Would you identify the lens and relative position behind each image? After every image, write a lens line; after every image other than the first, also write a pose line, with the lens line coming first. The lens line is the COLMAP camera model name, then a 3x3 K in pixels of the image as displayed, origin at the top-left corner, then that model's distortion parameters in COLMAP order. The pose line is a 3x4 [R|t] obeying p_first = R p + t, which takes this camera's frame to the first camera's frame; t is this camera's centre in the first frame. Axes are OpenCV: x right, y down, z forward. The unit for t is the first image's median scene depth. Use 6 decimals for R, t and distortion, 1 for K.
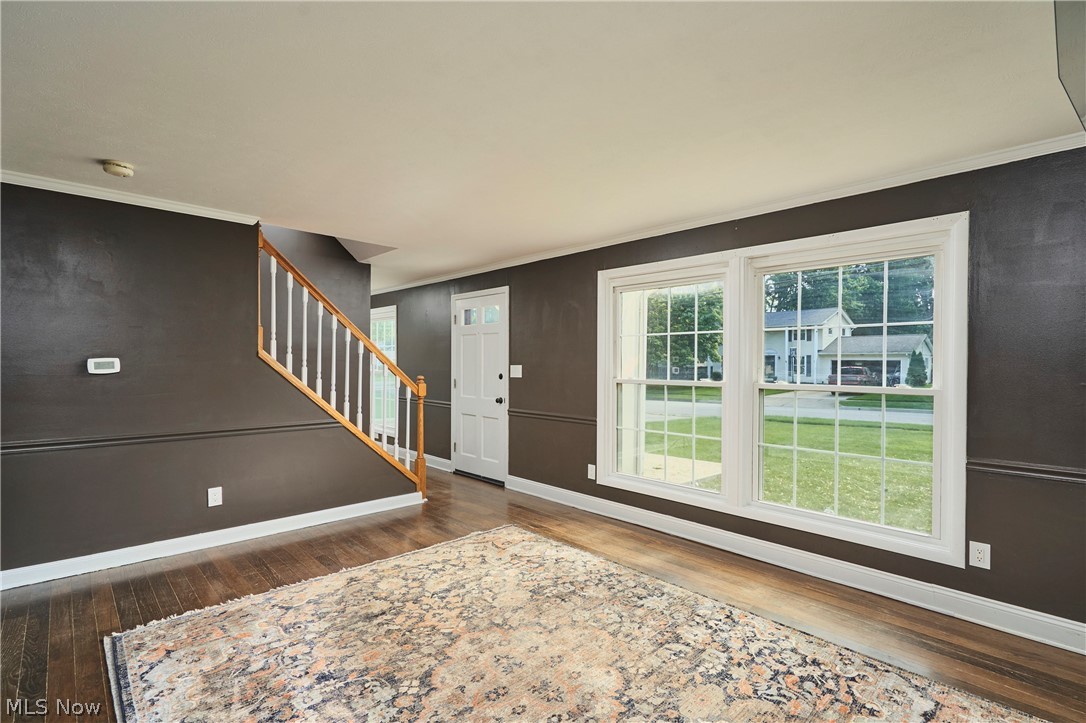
lens RADIAL K [[504.8, 0, 542.1], [0, 504.8, 364.7], [0, 0, 1]] dist [-0.000621, -0.000772]
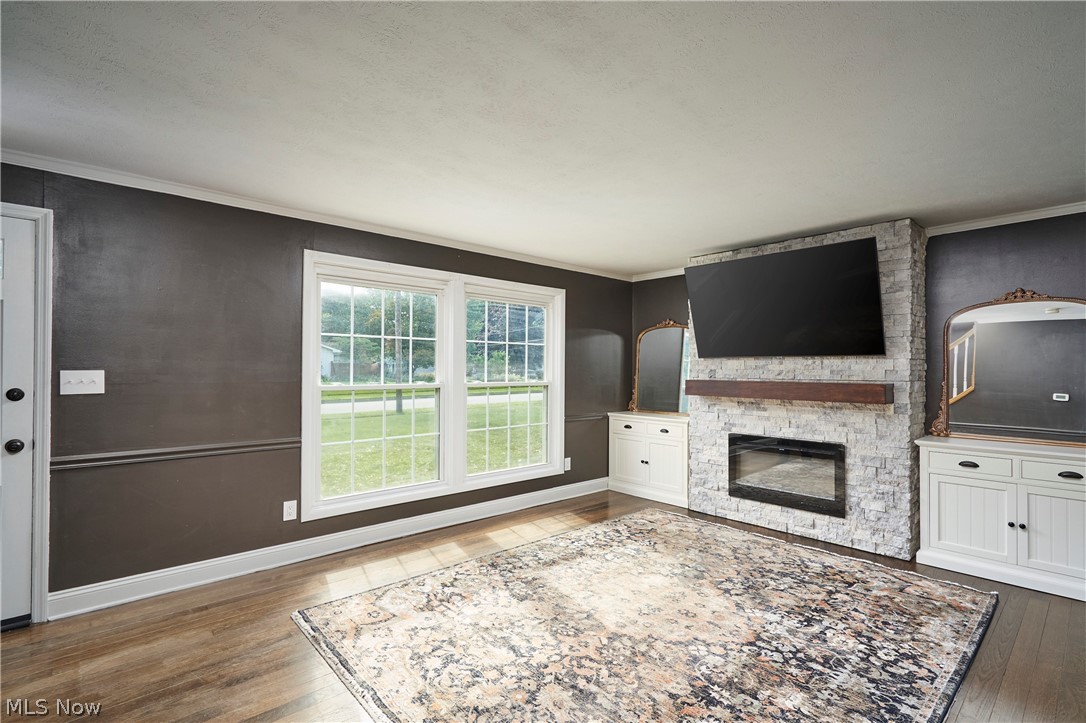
lens RADIAL K [[504.8, 0, 542.9], [0, 504.8, 363.2], [0, 0, 1]] dist [-0.000621, -0.000772]
pose [[0.029710, 0.004521, 0.999548, -0.916772], [-0.001213, 0.999989, -0.004487, -0.007985], [-0.999558, -0.001079, 0.029715, 0.847890]]
